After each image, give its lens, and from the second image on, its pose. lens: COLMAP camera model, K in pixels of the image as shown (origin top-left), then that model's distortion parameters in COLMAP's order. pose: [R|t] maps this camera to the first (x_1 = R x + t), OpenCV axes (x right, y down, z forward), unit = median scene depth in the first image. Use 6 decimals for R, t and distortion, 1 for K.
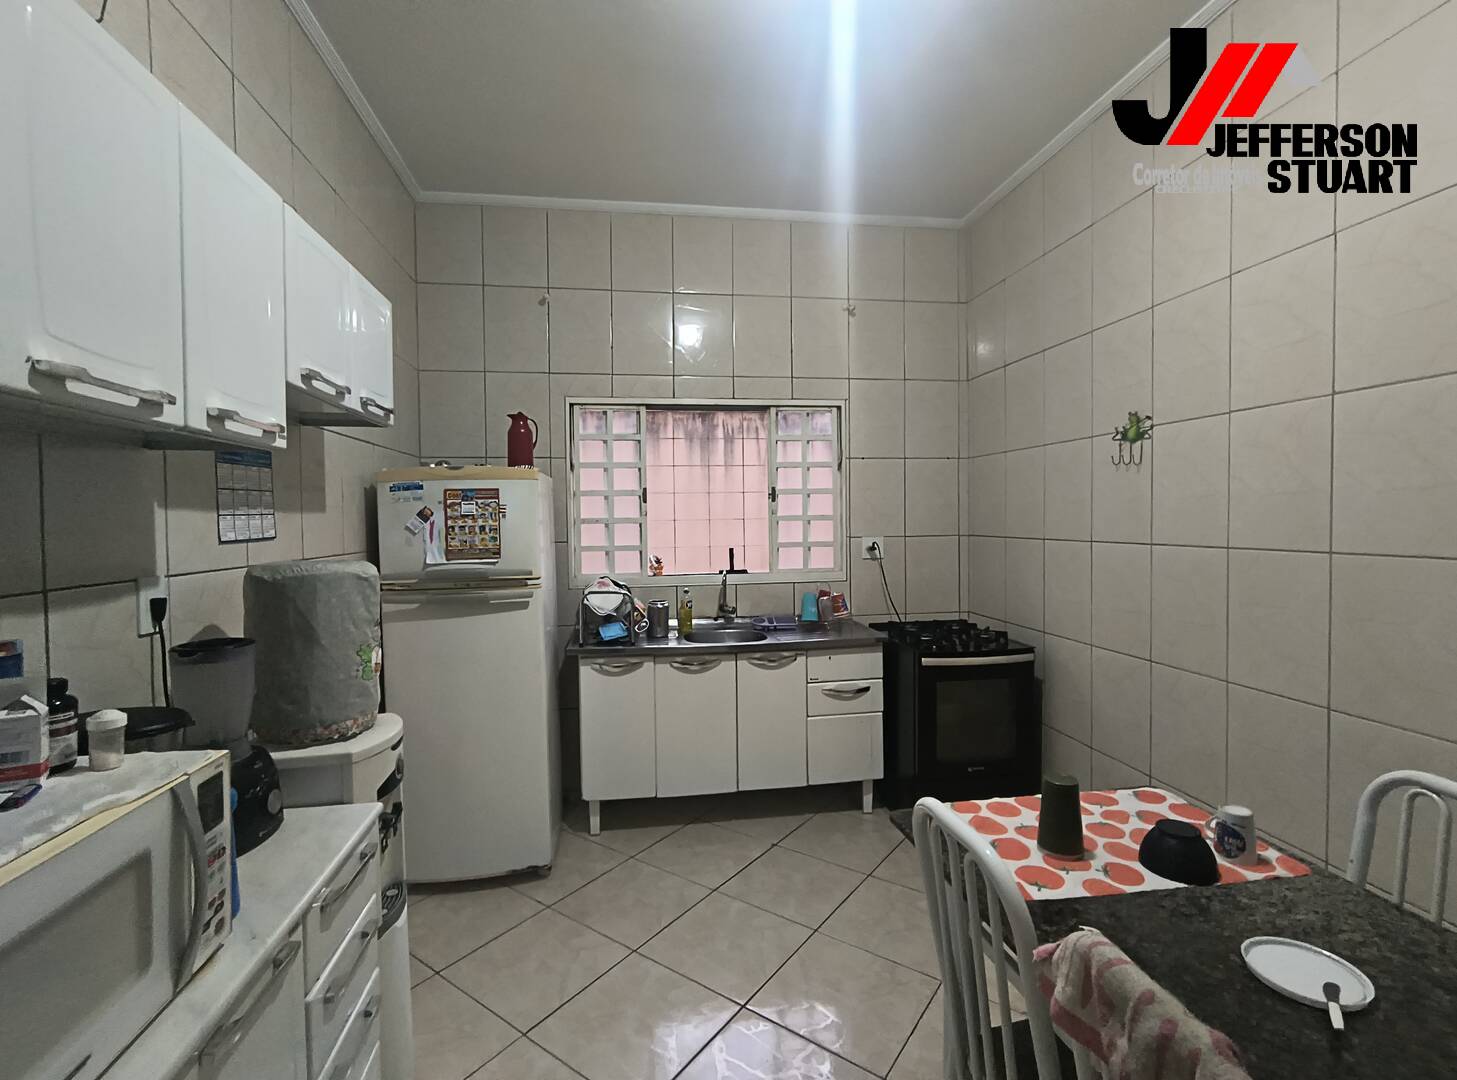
lens RADIAL K [[675.5, 0, 728.5], [0, 675.5, 540.0], [0, 0, 1]] dist [-0.002433, 0.000689]
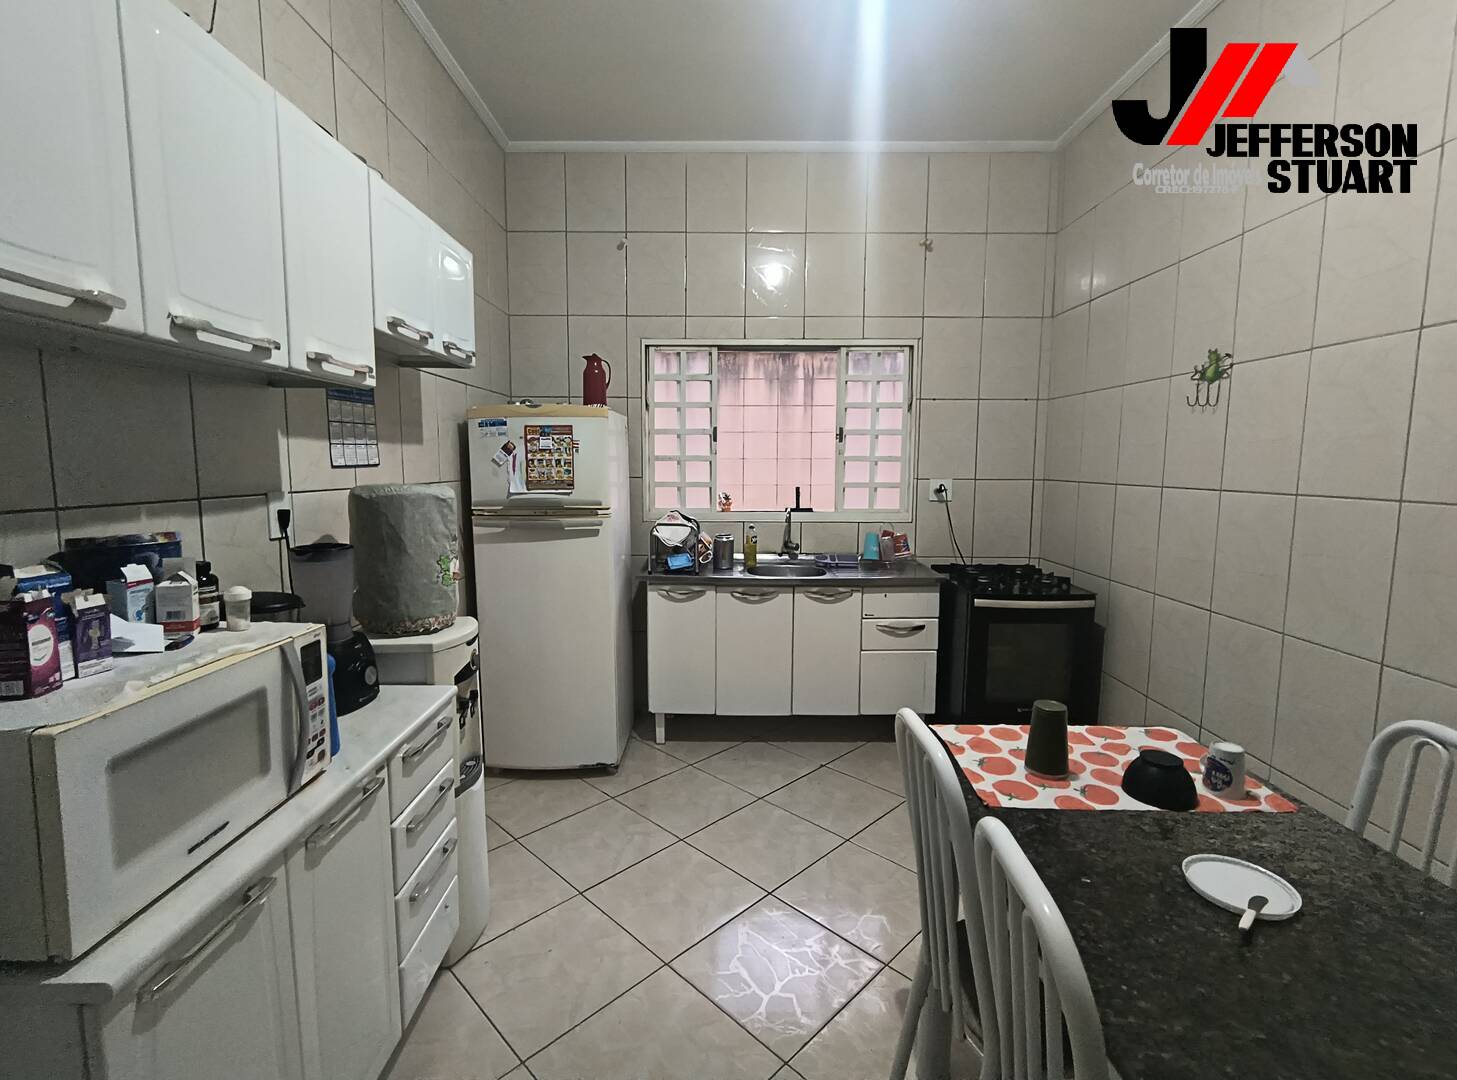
lens RADIAL K [[675.5, 0, 728.5], [0, 675.5, 540.0], [0, 0, 1]] dist [-0.002433, 0.000689]
pose [[0.987916, 0.035027, -0.150982, 0.120997], [-0.022320, 0.996126, 0.085052, 0.015139], [0.153376, -0.080655, 0.984871, -0.078395]]
